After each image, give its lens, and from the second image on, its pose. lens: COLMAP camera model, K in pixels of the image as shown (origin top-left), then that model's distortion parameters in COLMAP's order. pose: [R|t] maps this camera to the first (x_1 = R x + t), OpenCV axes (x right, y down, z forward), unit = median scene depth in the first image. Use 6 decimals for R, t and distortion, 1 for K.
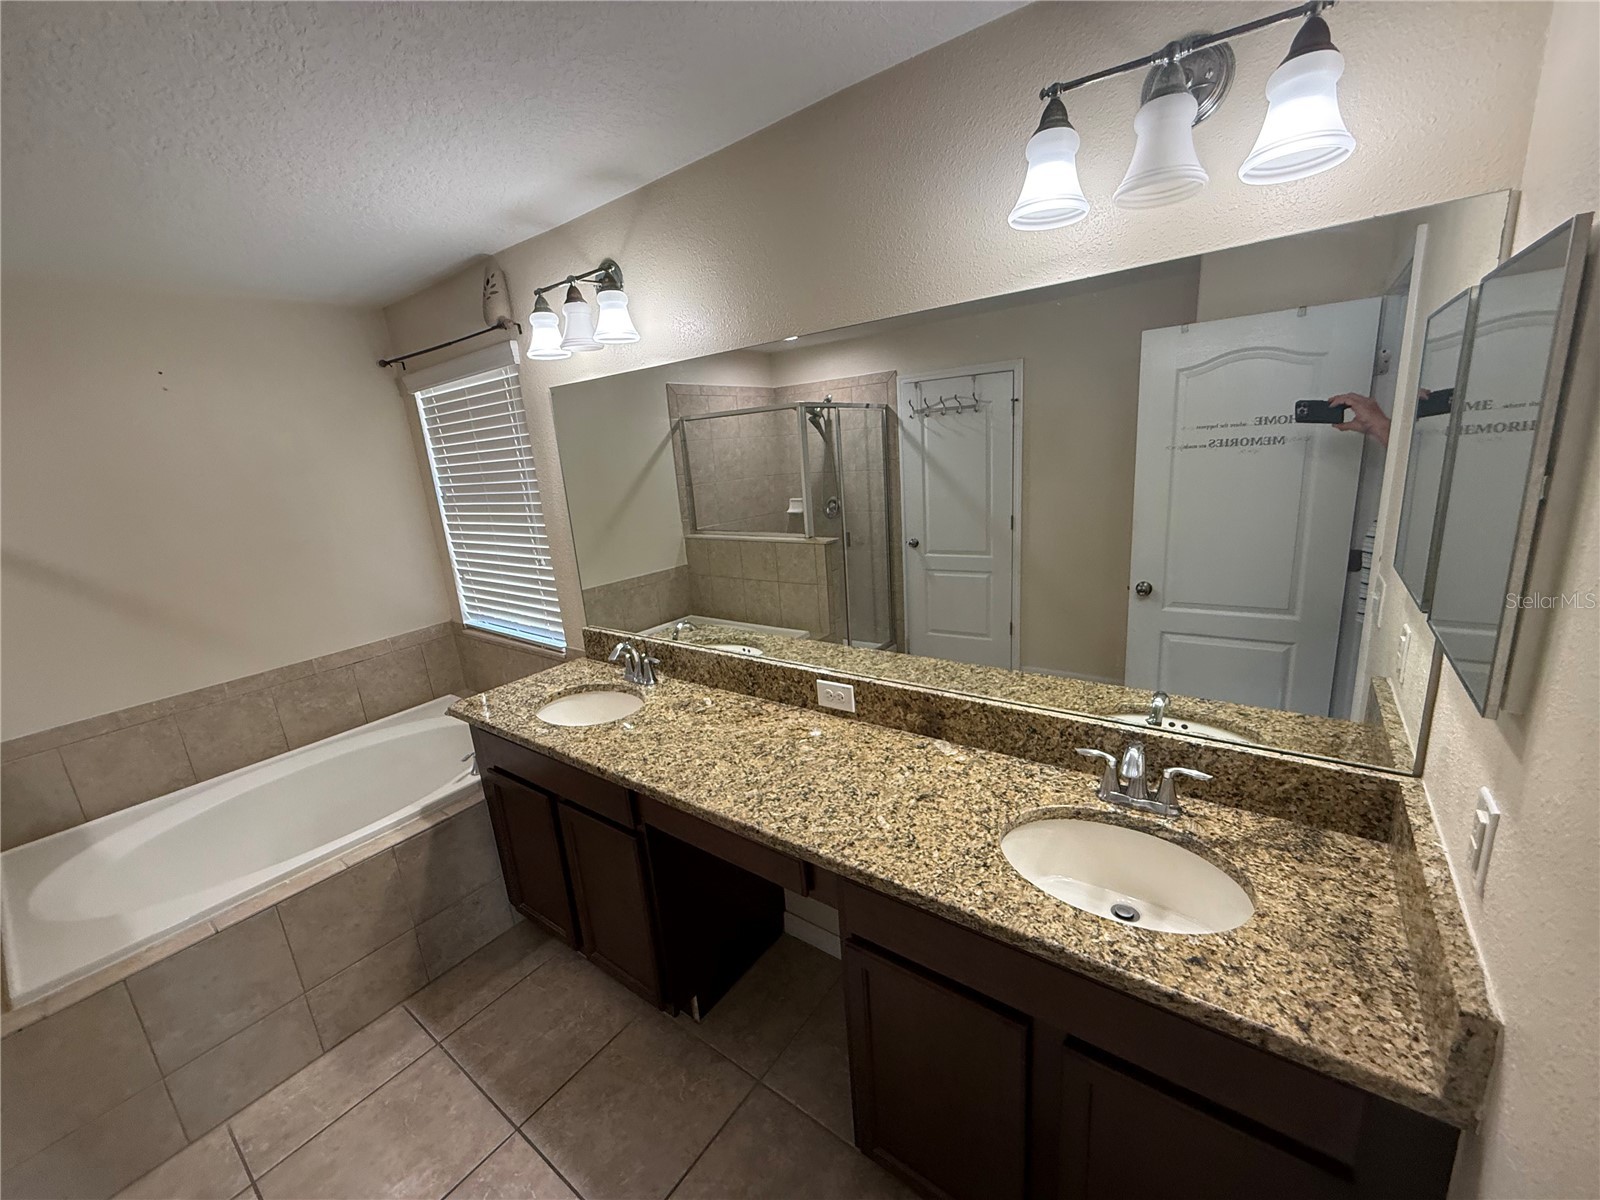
lens RADIAL K [[639.3, 0, 801.3], [0, 639.3, 605.1], [0, 0, 1]] dist [0.003398, -0.000535]
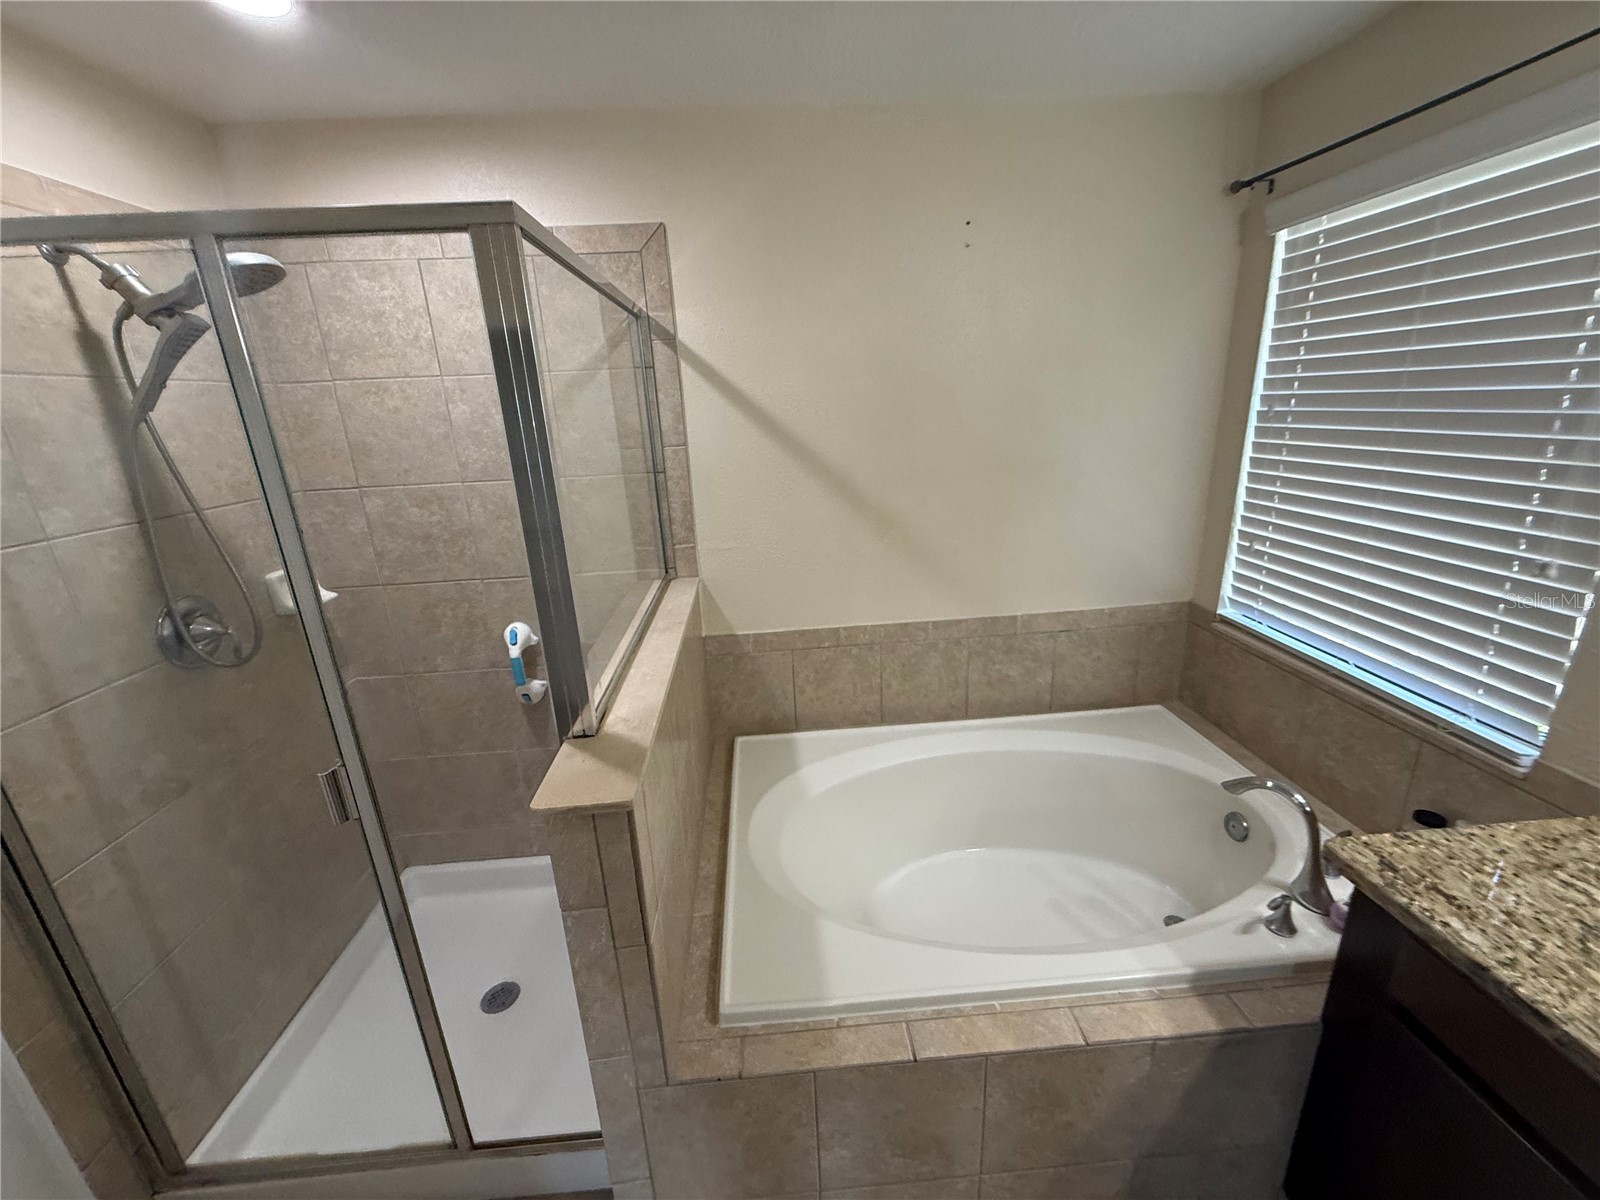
lens RADIAL K [[639.3, 0, 794.8], [0, 639.3, 598.6], [0, 0, 1]] dist [0.003398, -0.000535]
pose [[0.653988, 0.271285, -0.706189, -0.413630], [-0.194438, 0.962407, 0.189647, -0.029212], [0.731090, 0.013283, 0.682151, 0.286521]]
